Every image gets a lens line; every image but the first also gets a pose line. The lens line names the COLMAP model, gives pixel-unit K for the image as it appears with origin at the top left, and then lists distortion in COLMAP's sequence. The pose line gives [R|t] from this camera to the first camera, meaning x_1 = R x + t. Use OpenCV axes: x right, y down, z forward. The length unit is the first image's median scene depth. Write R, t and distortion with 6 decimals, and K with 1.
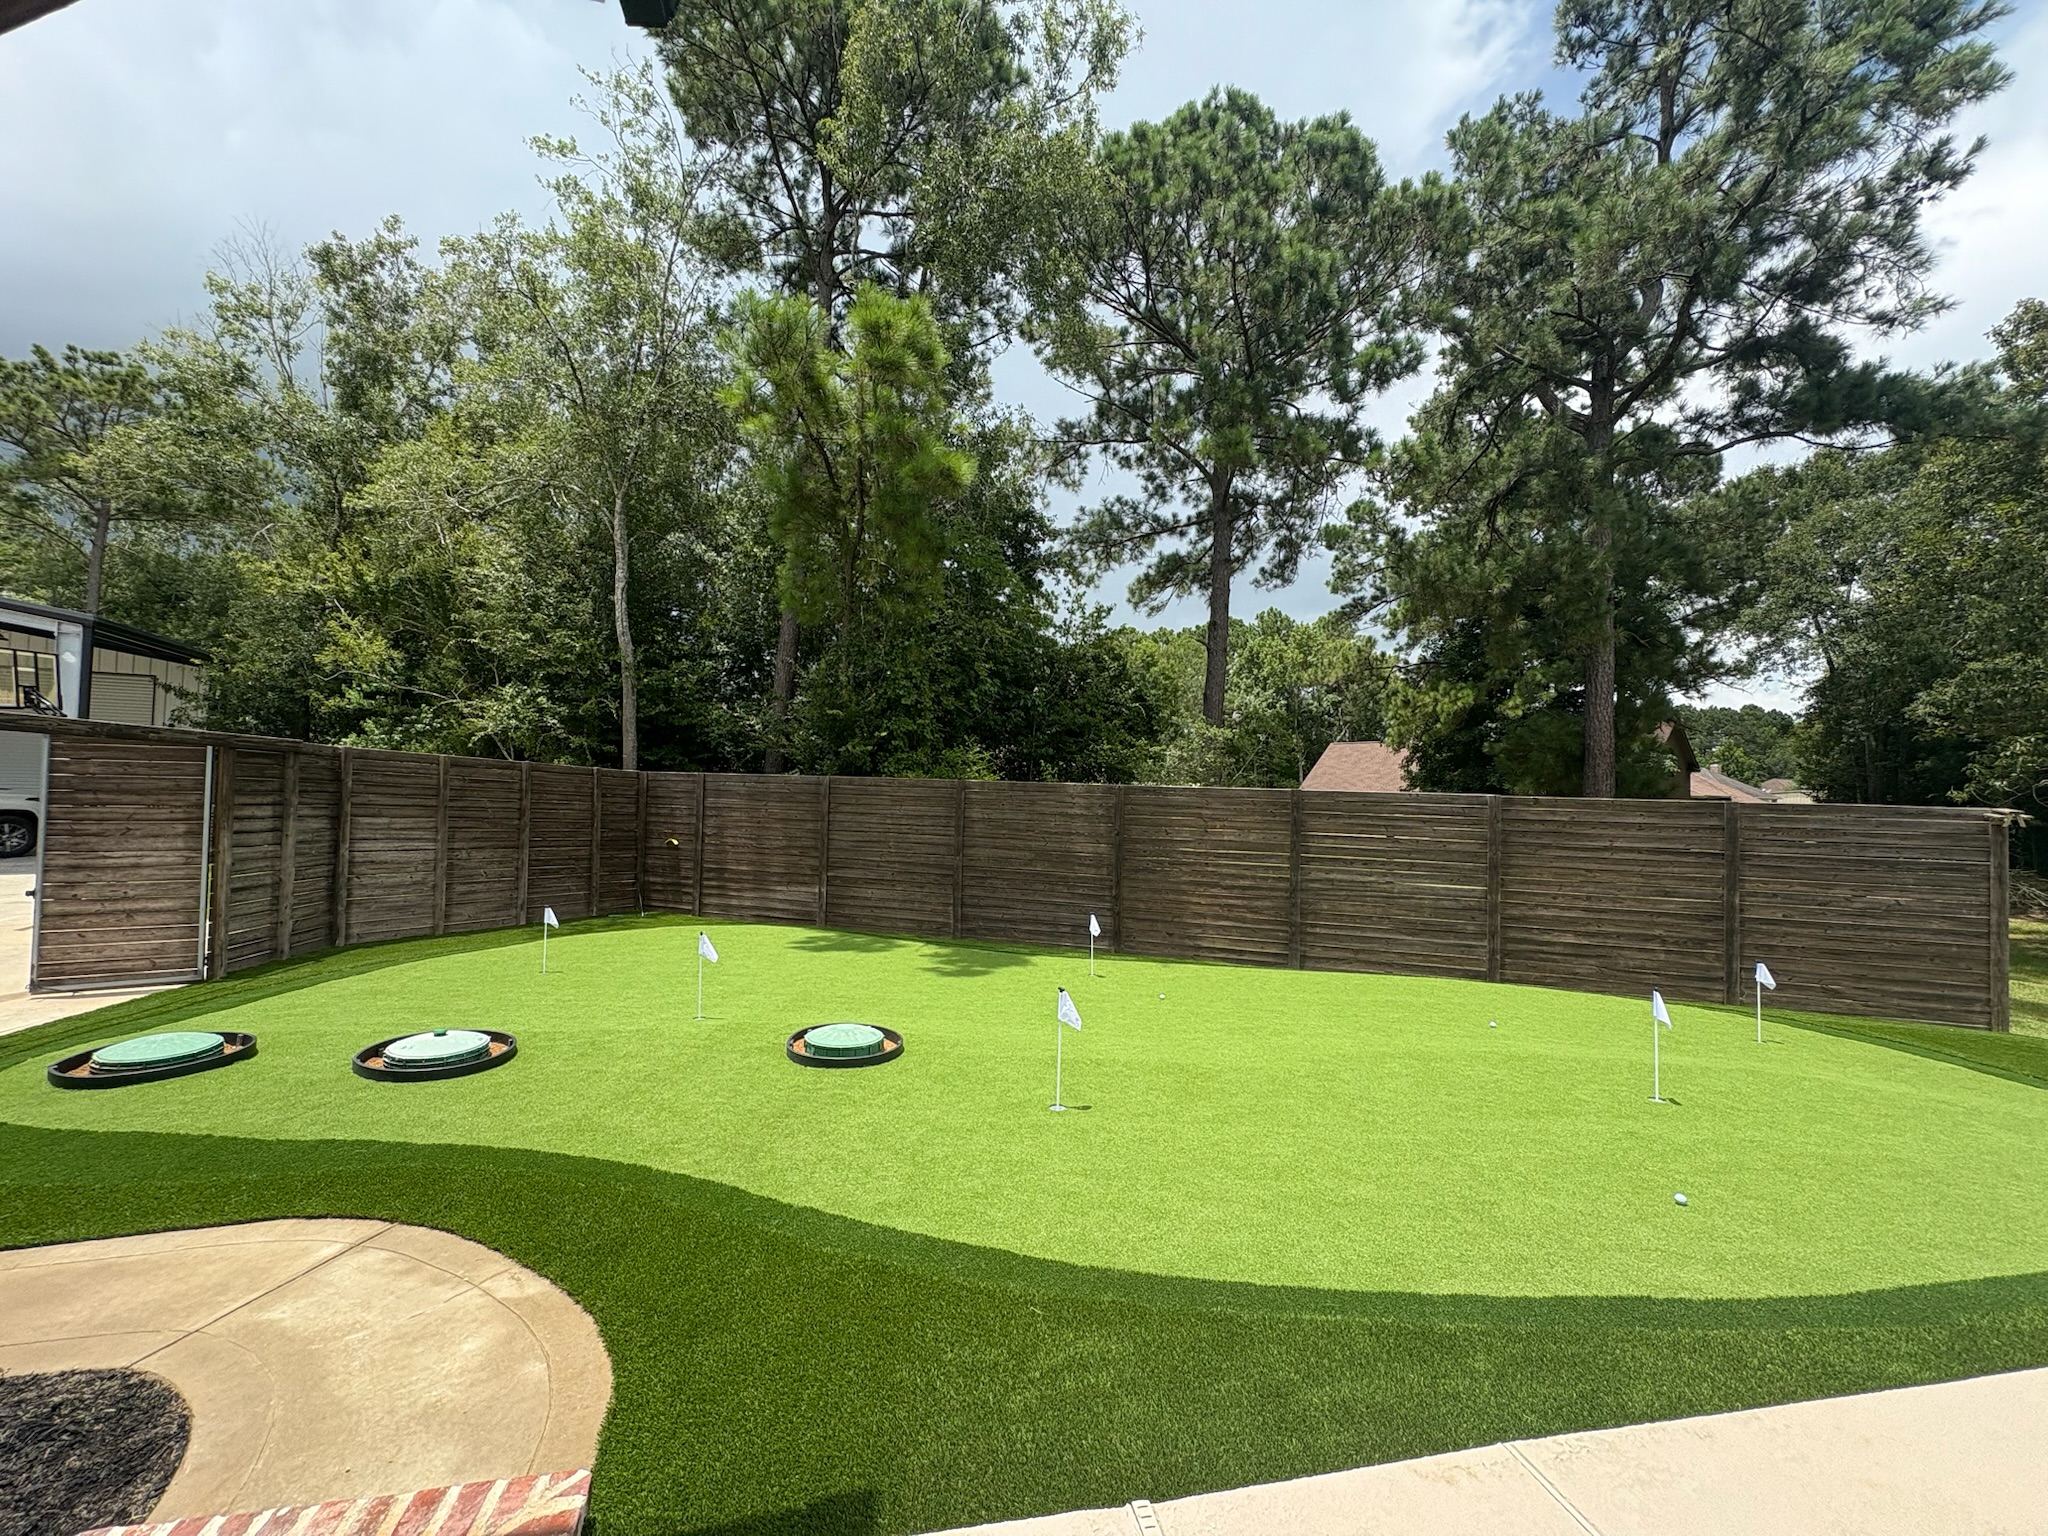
lens RADIAL K [[813.4, 0, 1020.8], [0, 813.4, 765.1], [0, 0, 1]] dist [0.000694, 0.000091]
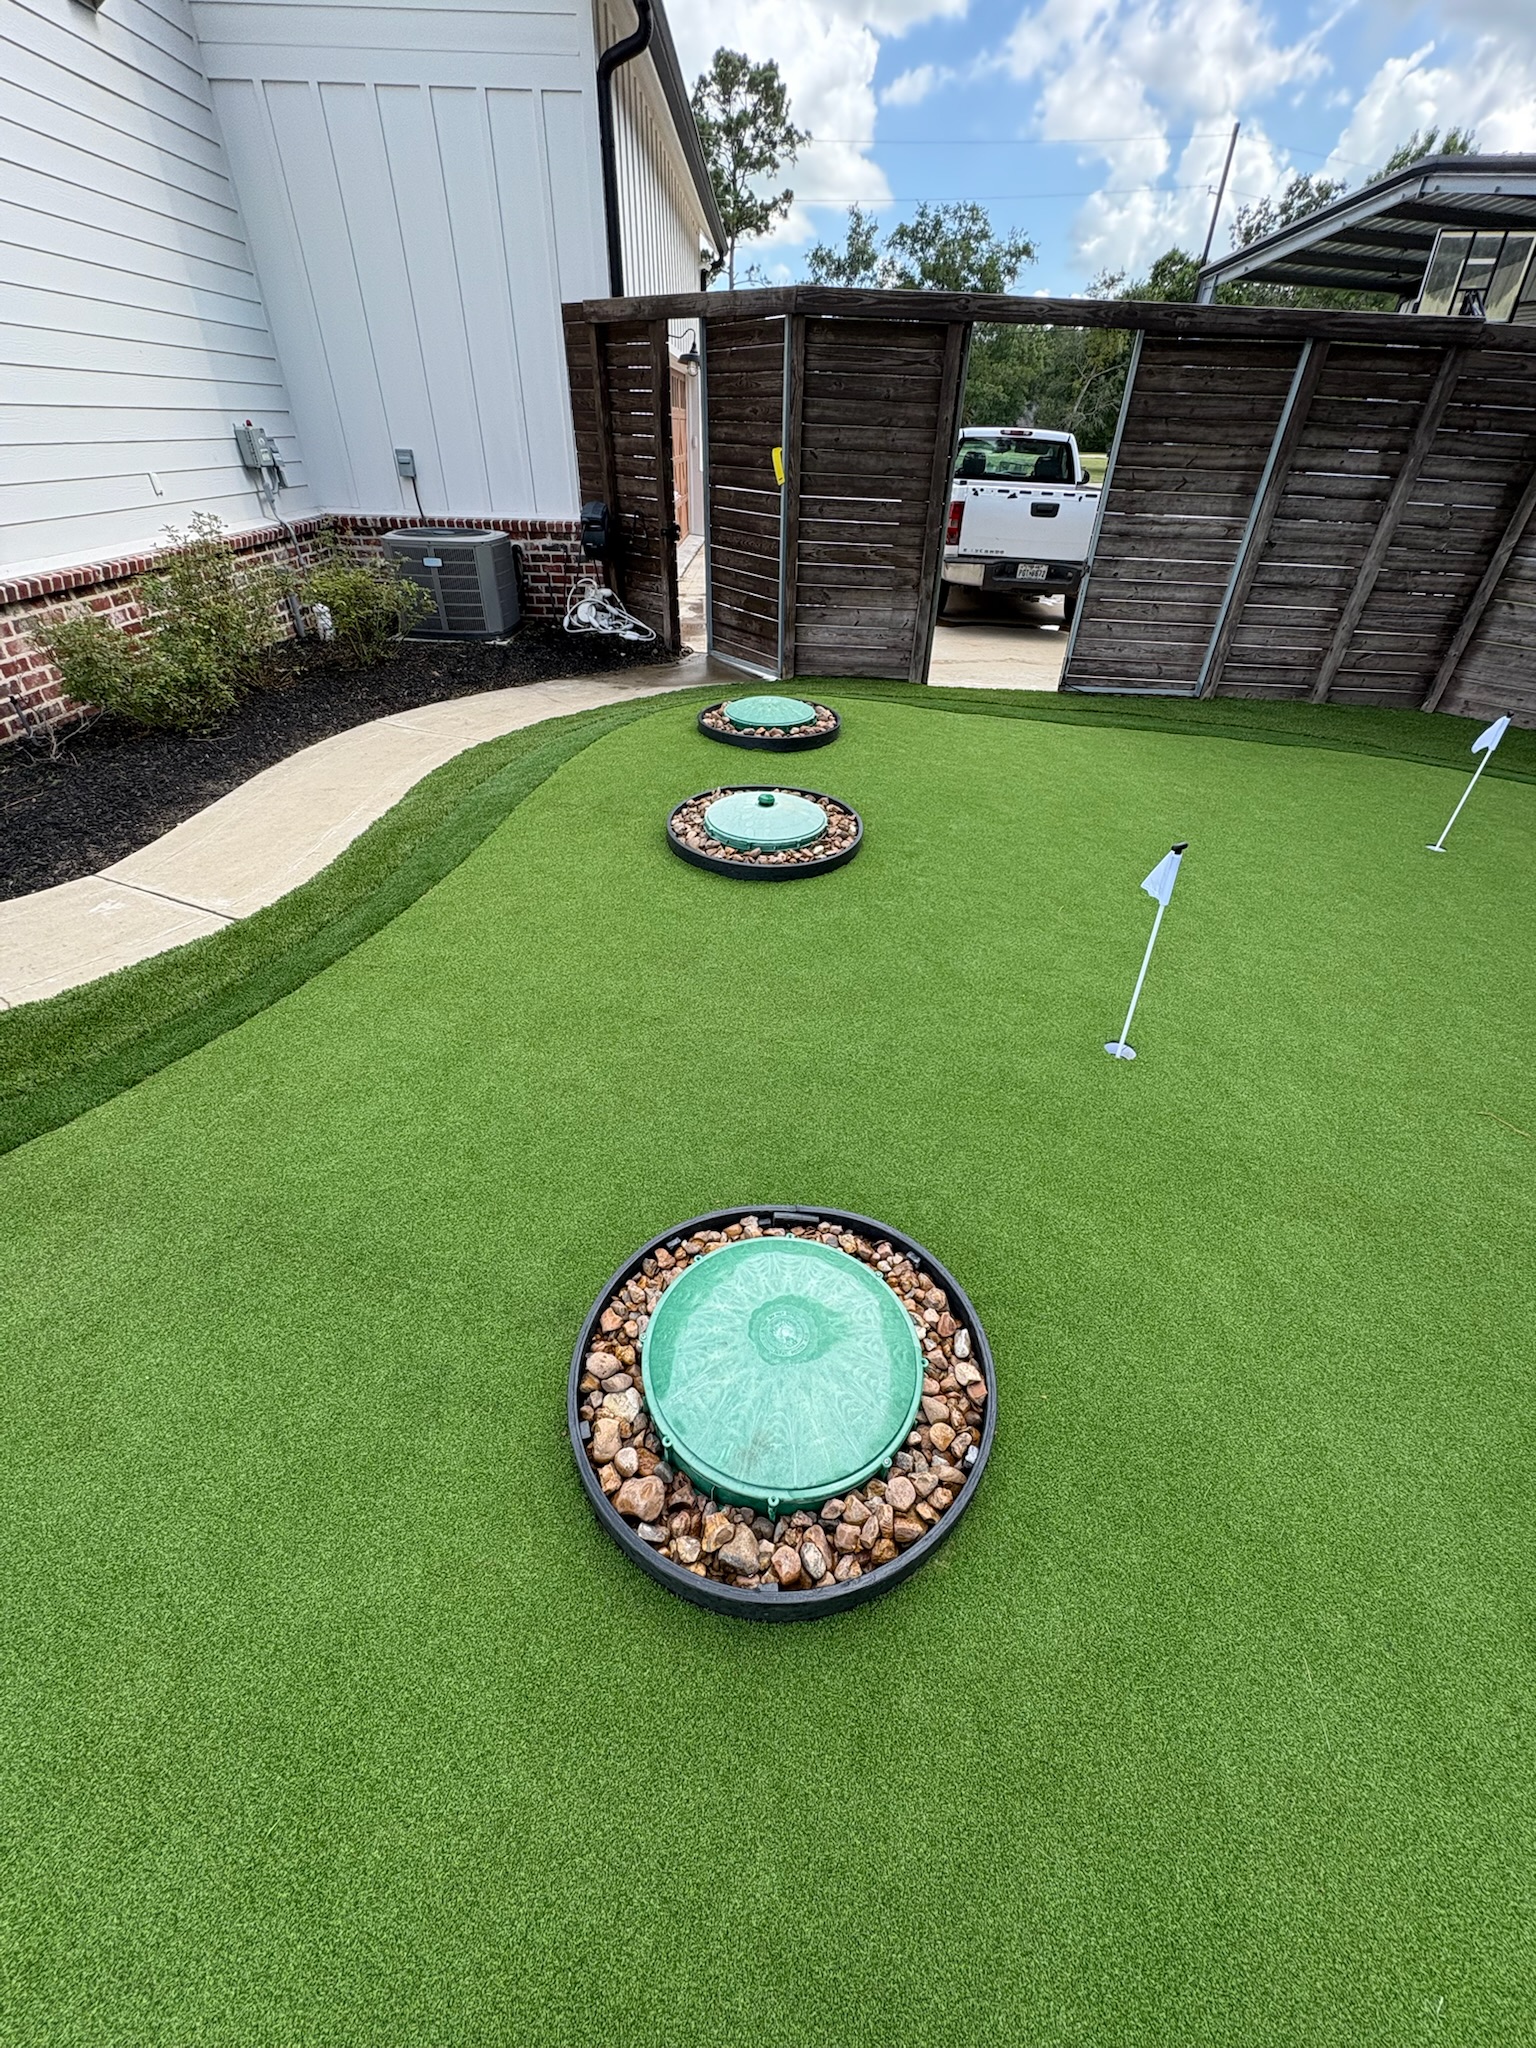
lens RADIAL K [[813.4, 0, 775.1], [0, 813.4, 1016.3], [0, 0, 1]] dist [0.000694, 0.000091]
pose [[-0.196000, 0.551681, -0.810698, -0.031108], [-0.001256, 0.826592, 0.562800, 0.040916], [0.980603, 0.111327, -0.161319, 0.484372]]
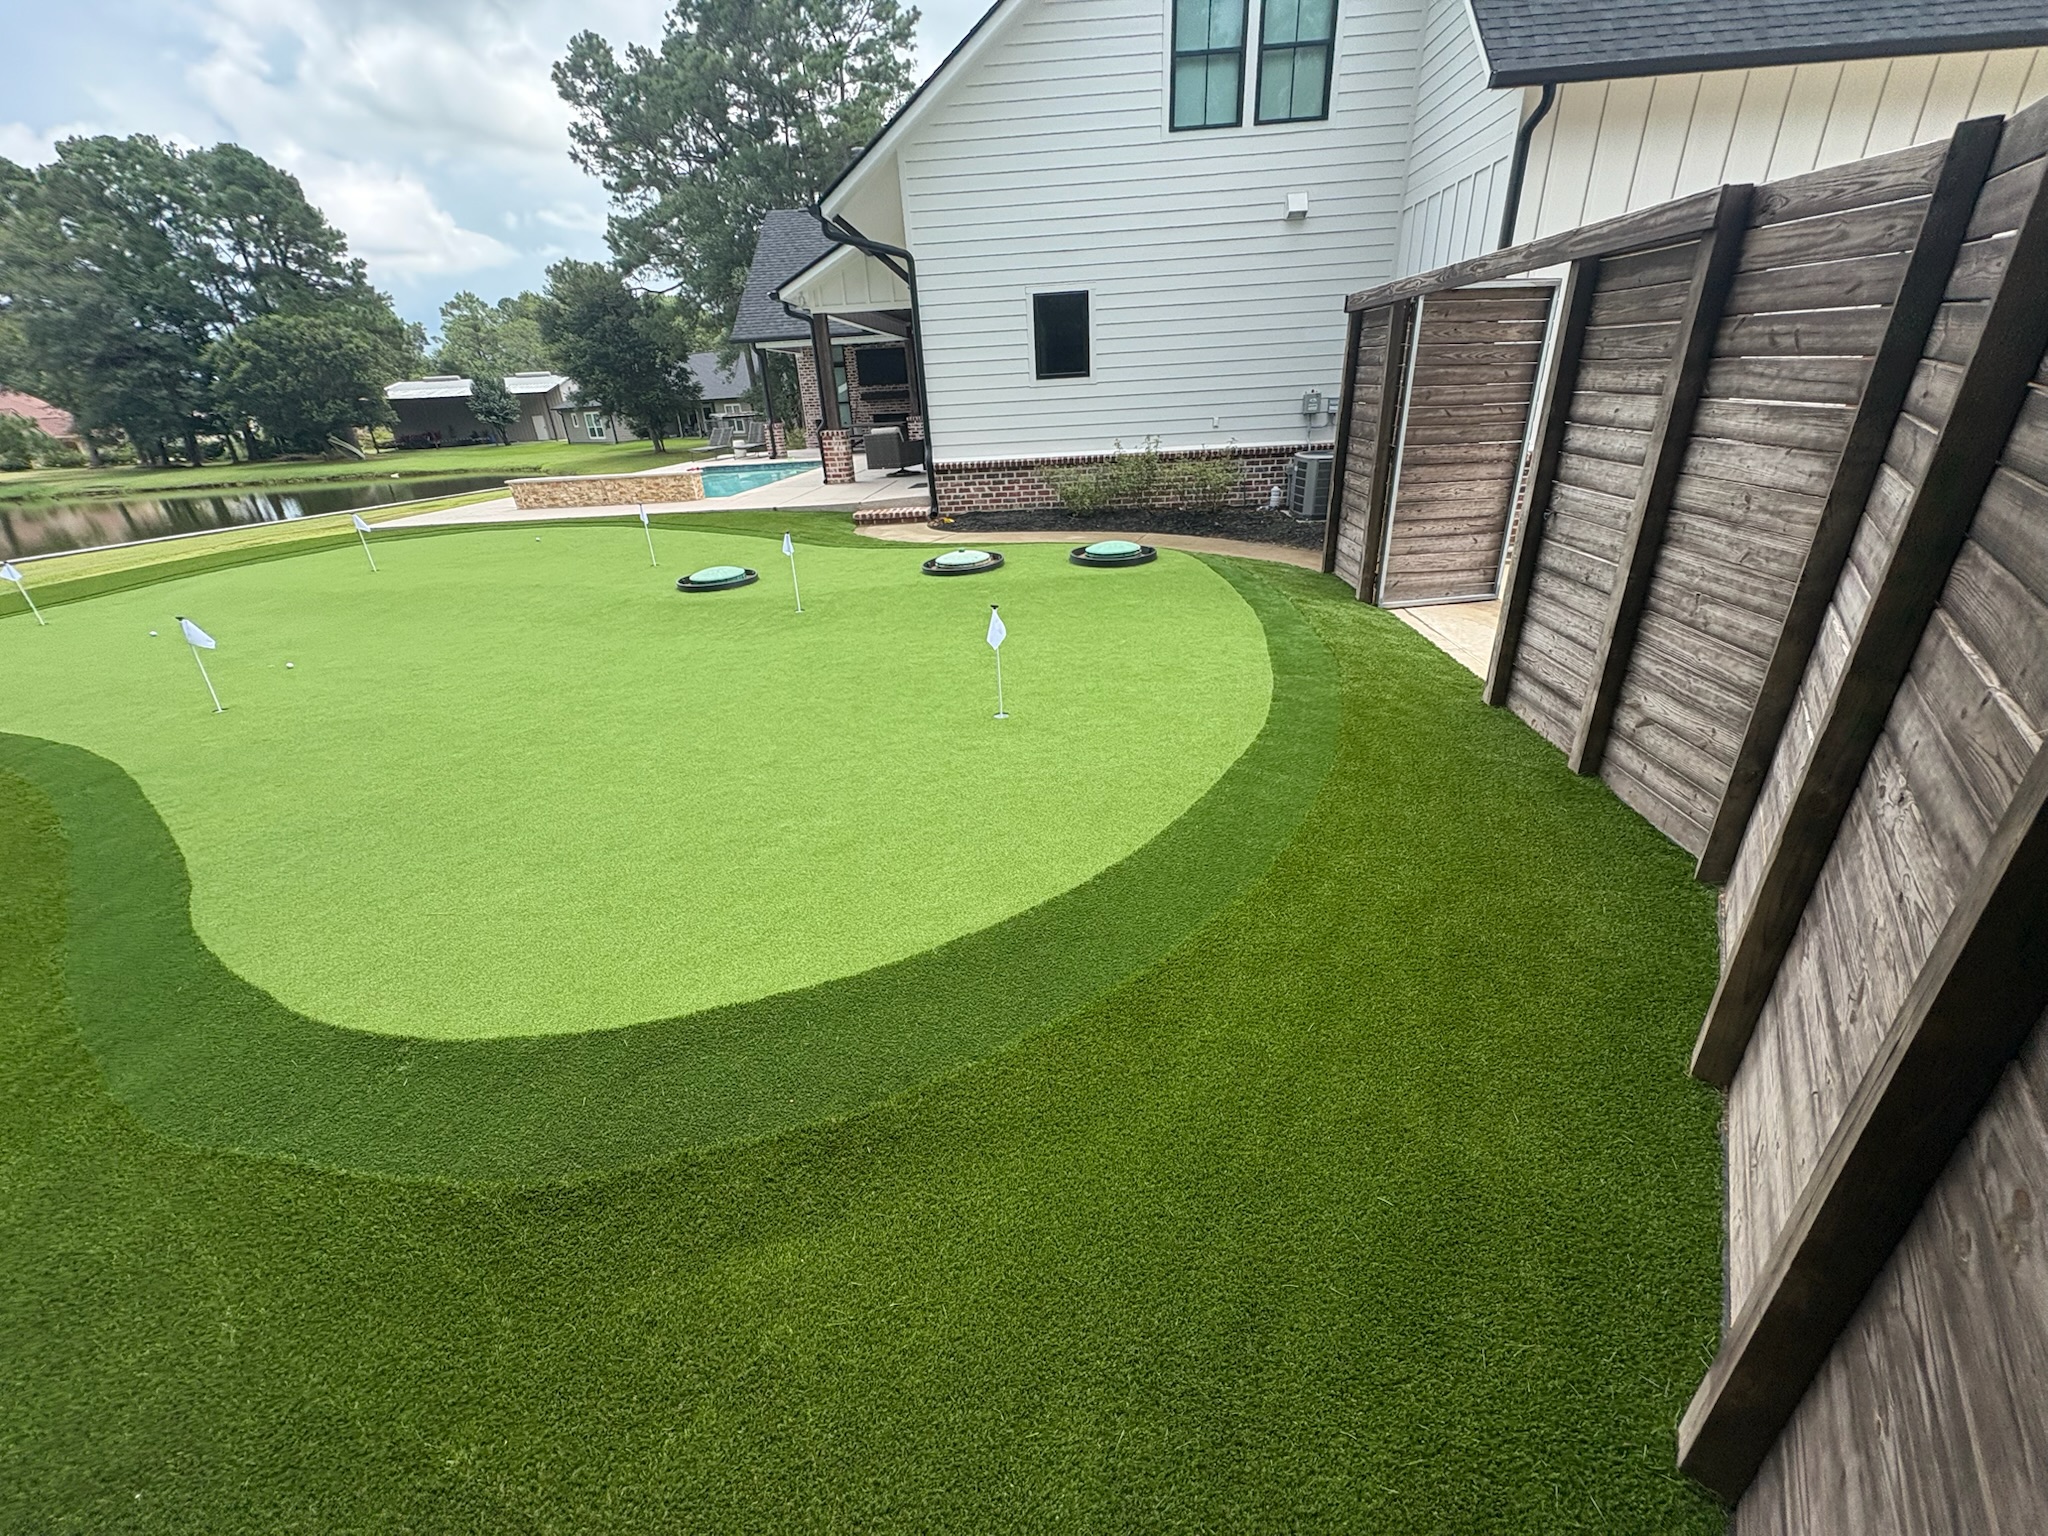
lens RADIAL K [[813.4, 0, 1020.8], [0, 813.4, 761.2], [0, 0, 1]] dist [0.000694, 0.000091]
pose [[-0.969933, -0.078687, 0.230299, -0.515344], [0.019145, 0.918687, 0.394521, 0.036389], [-0.242616, 0.387068, -0.889559, 1.073403]]
